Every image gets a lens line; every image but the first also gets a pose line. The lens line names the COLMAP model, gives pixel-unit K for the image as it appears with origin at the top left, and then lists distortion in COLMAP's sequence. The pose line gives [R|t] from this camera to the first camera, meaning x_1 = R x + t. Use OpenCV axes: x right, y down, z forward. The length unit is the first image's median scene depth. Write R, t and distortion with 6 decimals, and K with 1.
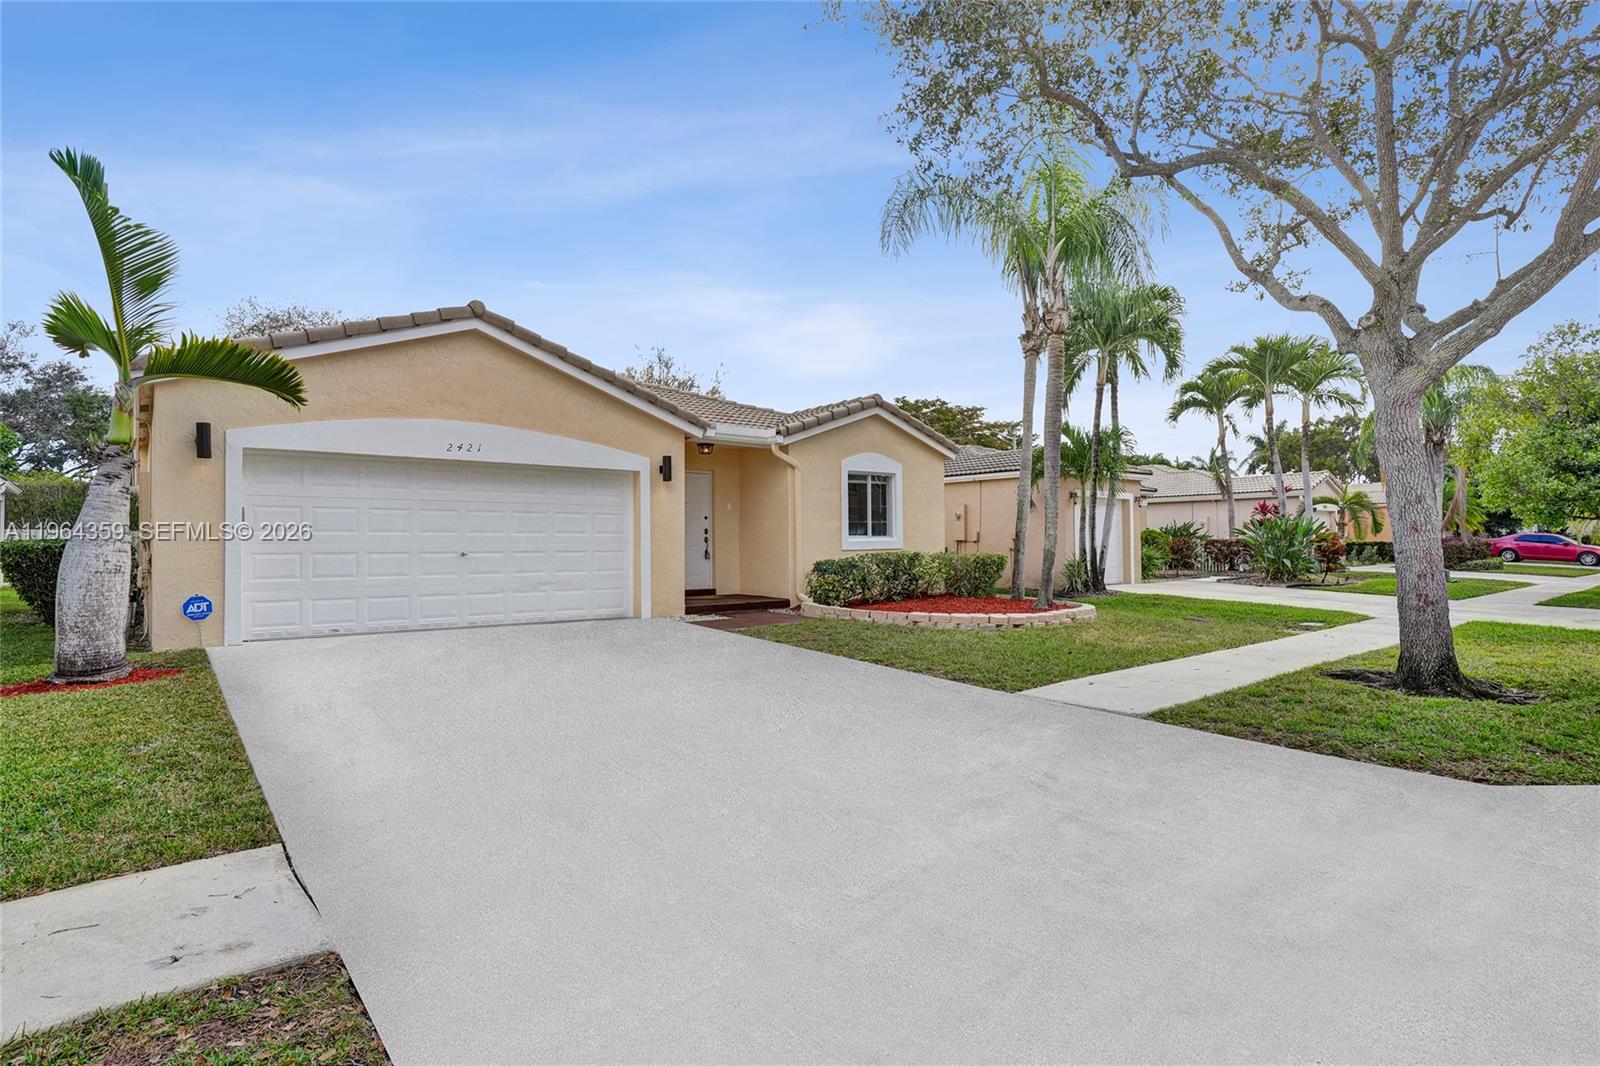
lens RADIAL K [[800.7, 0, 800.9], [0, 800.7, 526.3], [0, 0, 1]] dist [-0.001283, 0.000163]
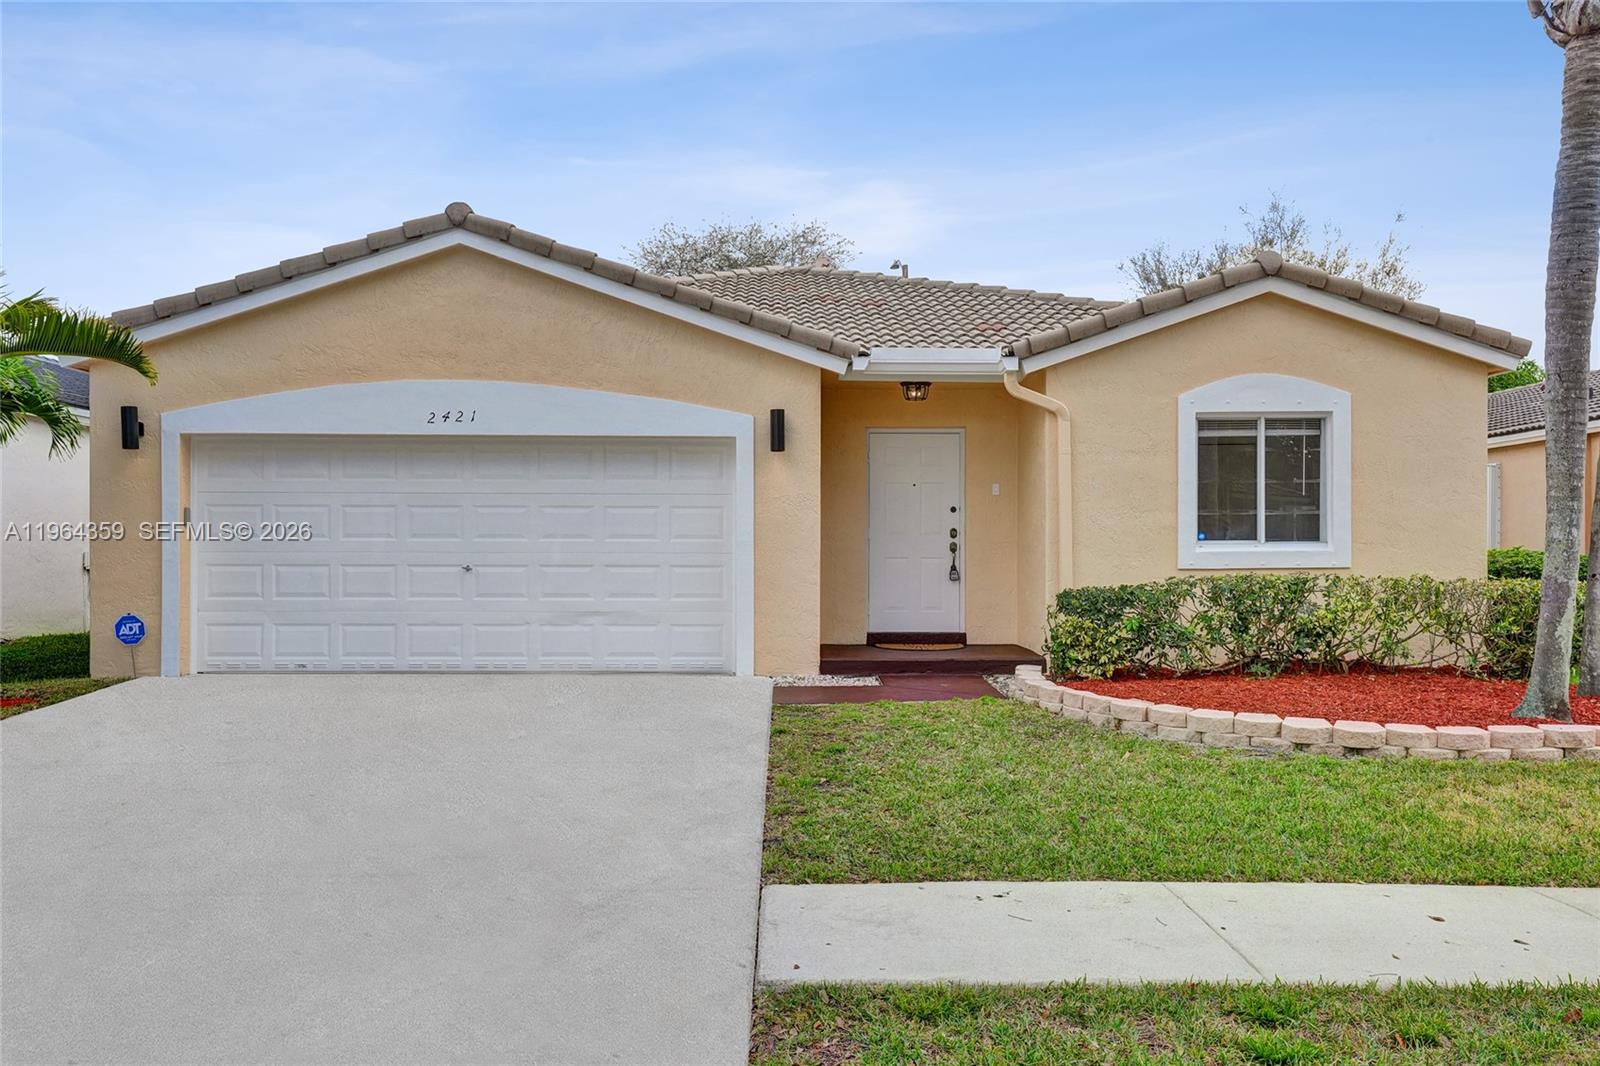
lens RADIAL K [[1243.5, 0, 800.3], [0, 1243.5, 544.6], [0, 0, 1]] dist [0.050063, 0.002142]
pose [[0.798145, 0.001671, -0.602463, 0.413223], [0.008715, 0.999859, 0.014320, 0.000699], [0.602403, -0.016680, 0.798018, 0.262454]]
